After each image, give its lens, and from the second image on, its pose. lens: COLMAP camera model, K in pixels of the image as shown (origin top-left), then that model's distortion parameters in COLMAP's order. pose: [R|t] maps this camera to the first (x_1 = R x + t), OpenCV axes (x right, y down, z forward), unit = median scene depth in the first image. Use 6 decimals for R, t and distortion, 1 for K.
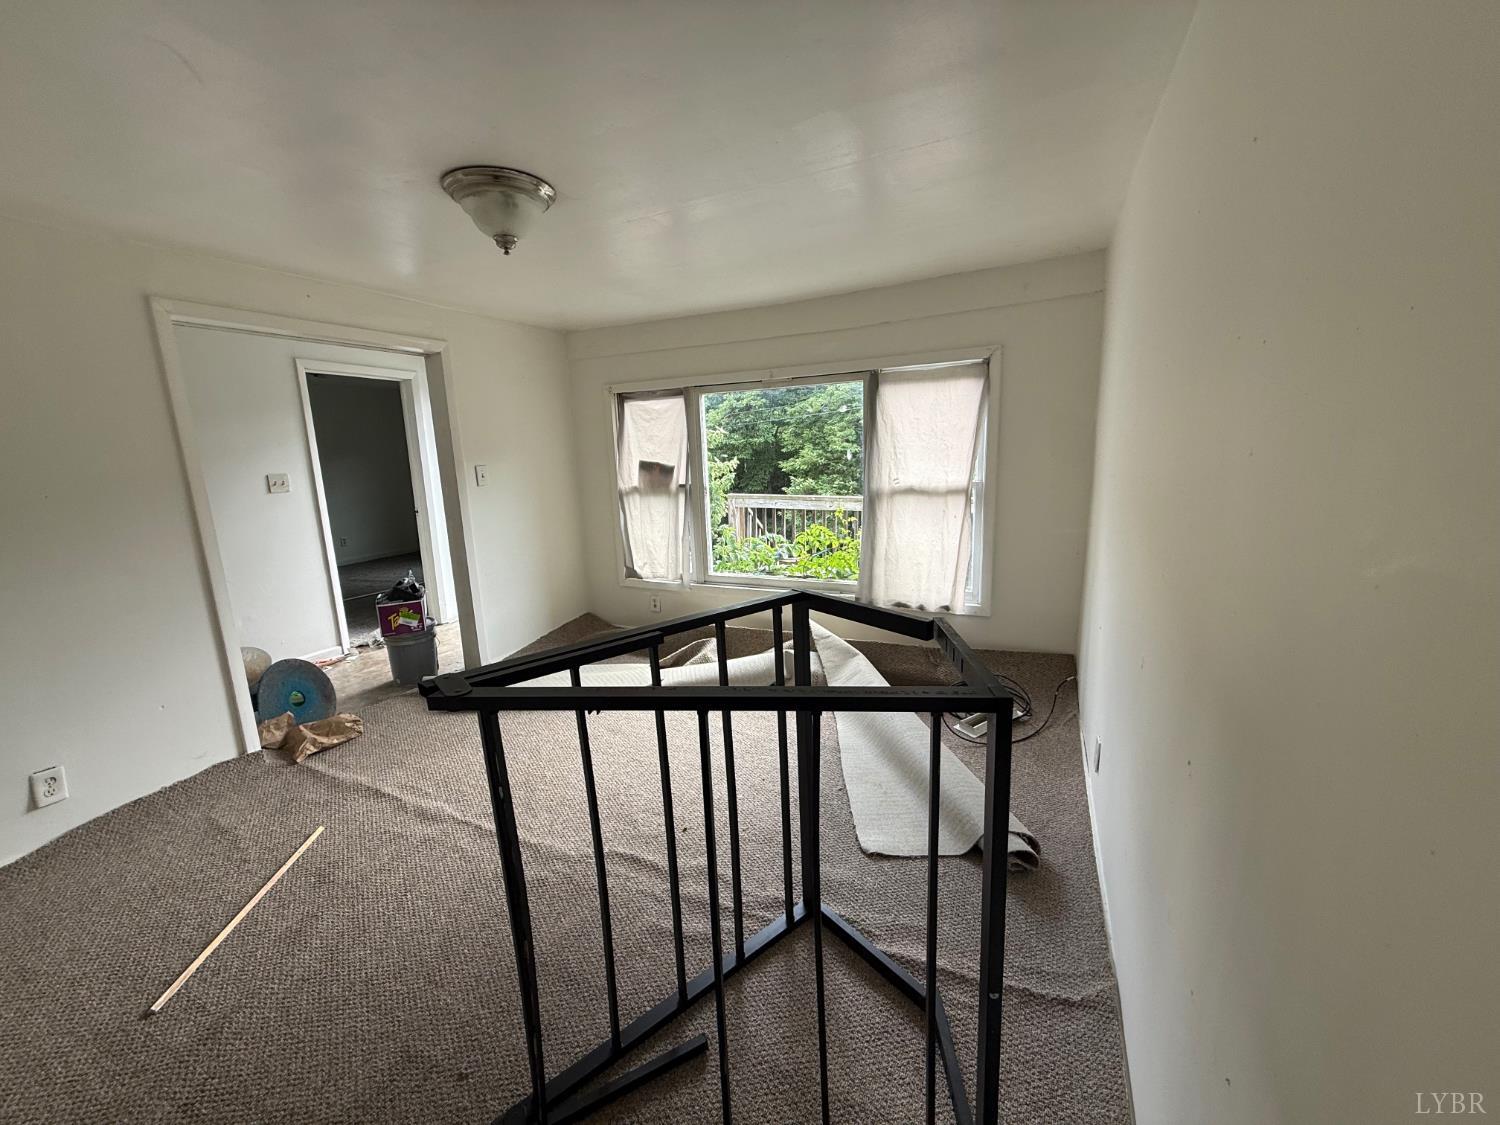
lens RADIAL K [[597.7, 0, 747.2], [0, 597.7, 562.9], [0, 0, 1]] dist [0.000288, 0.000041]
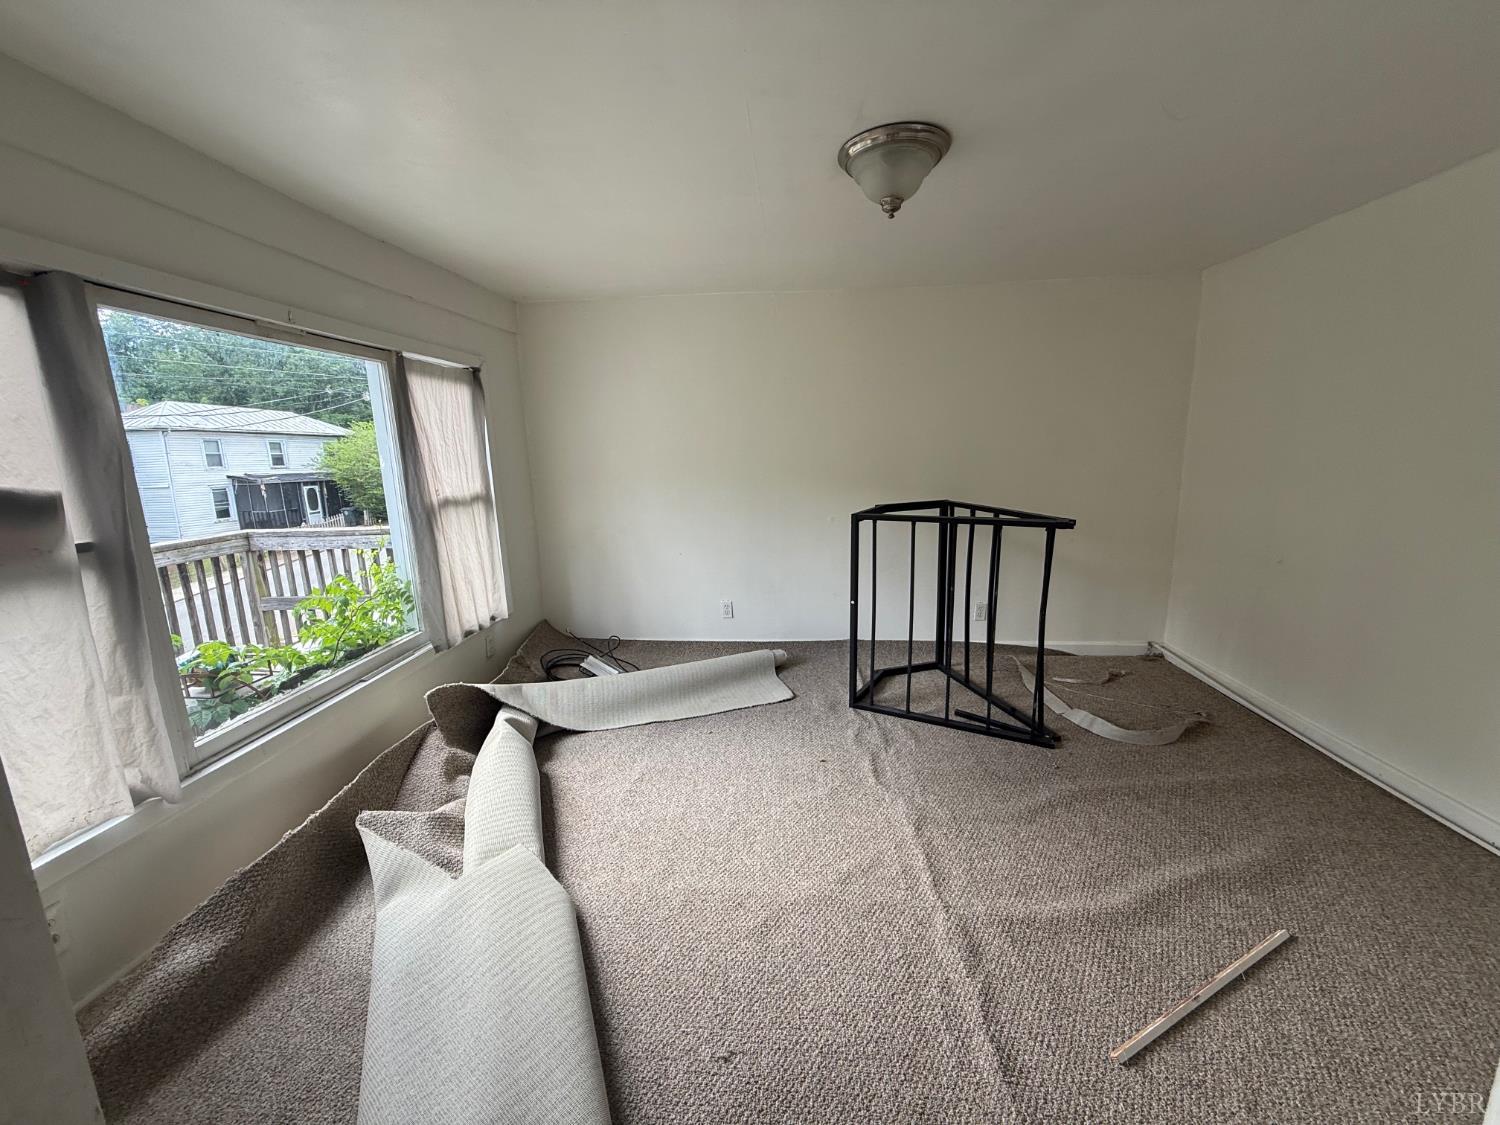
lens RADIAL K [[597.7, 0, 746.8], [0, 597.7, 559.2], [0, 0, 1]] dist [0.000288, 0.000041]
pose [[-0.369431, -0.130954, 0.919985, -0.698594], [0.207291, 0.953461, 0.218959, -0.142997], [-0.905843, 0.271594, -0.325093, 0.916013]]
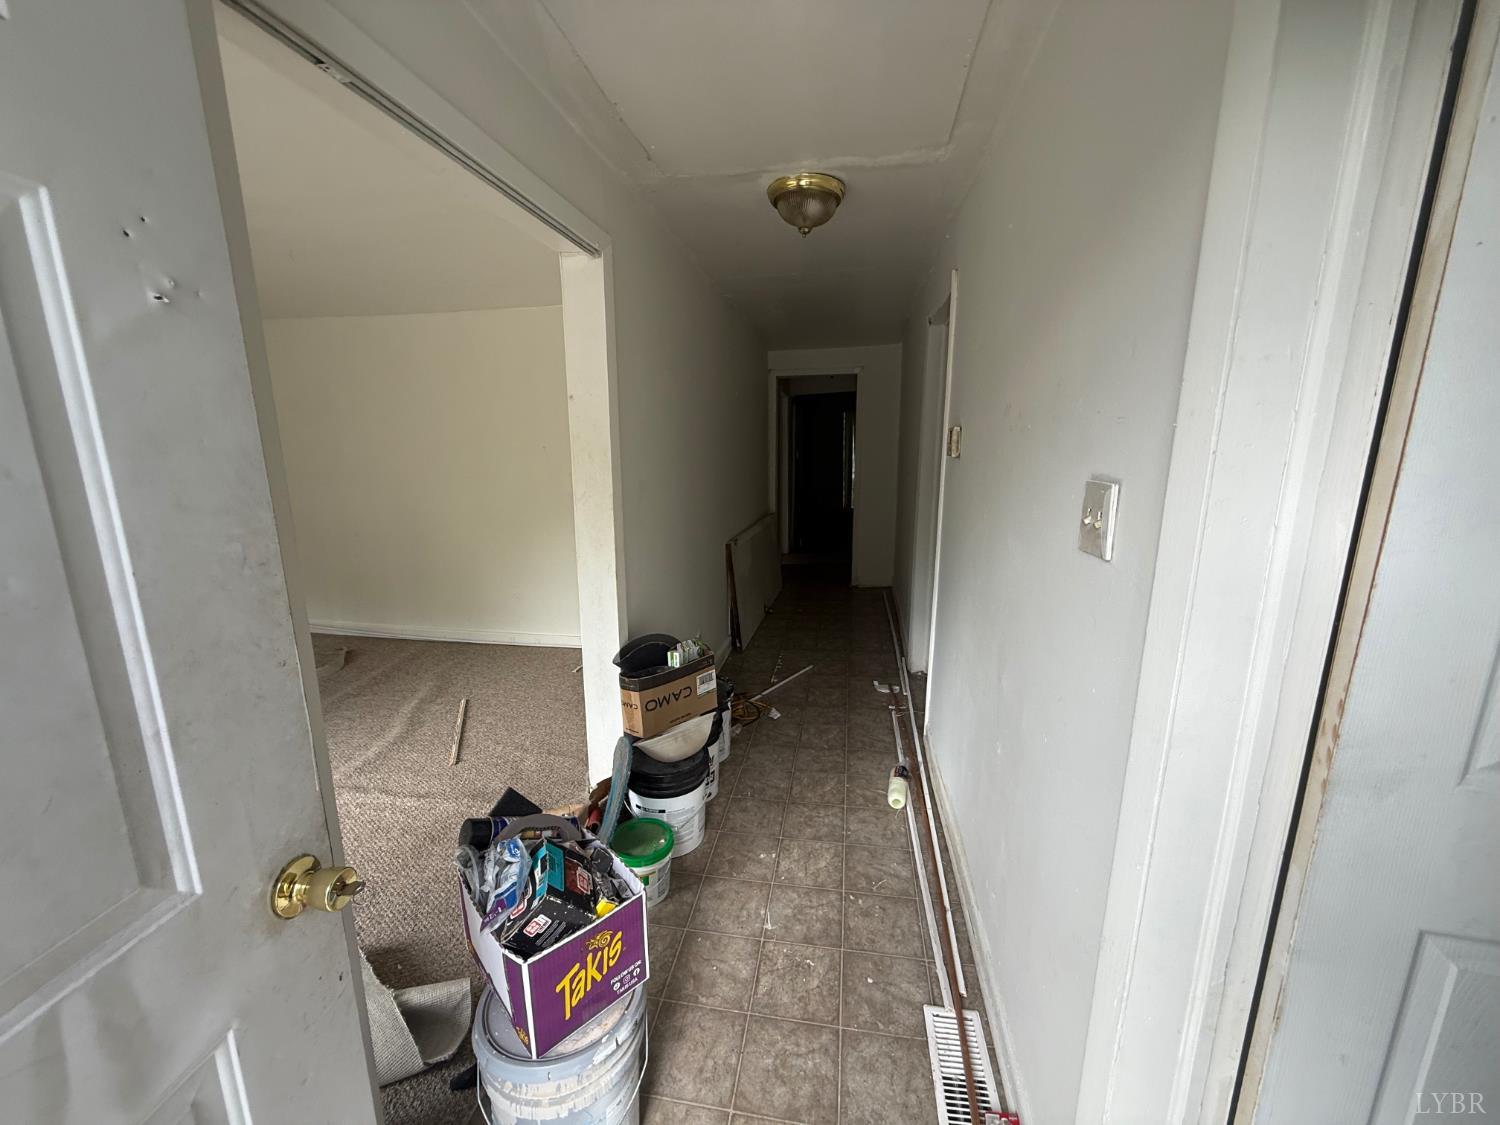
lens RADIAL K [[597.7, 0, 749.5], [0, 597.7, 565.9], [0, 0, 1]] dist [0.000288, 0.000041]
pose [[-0.958084, 0.097037, -0.269552, -0.658512], [-0.013651, 0.924359, 0.381280, -0.236429], [0.286161, 0.368978, -0.884289, 1.355571]]
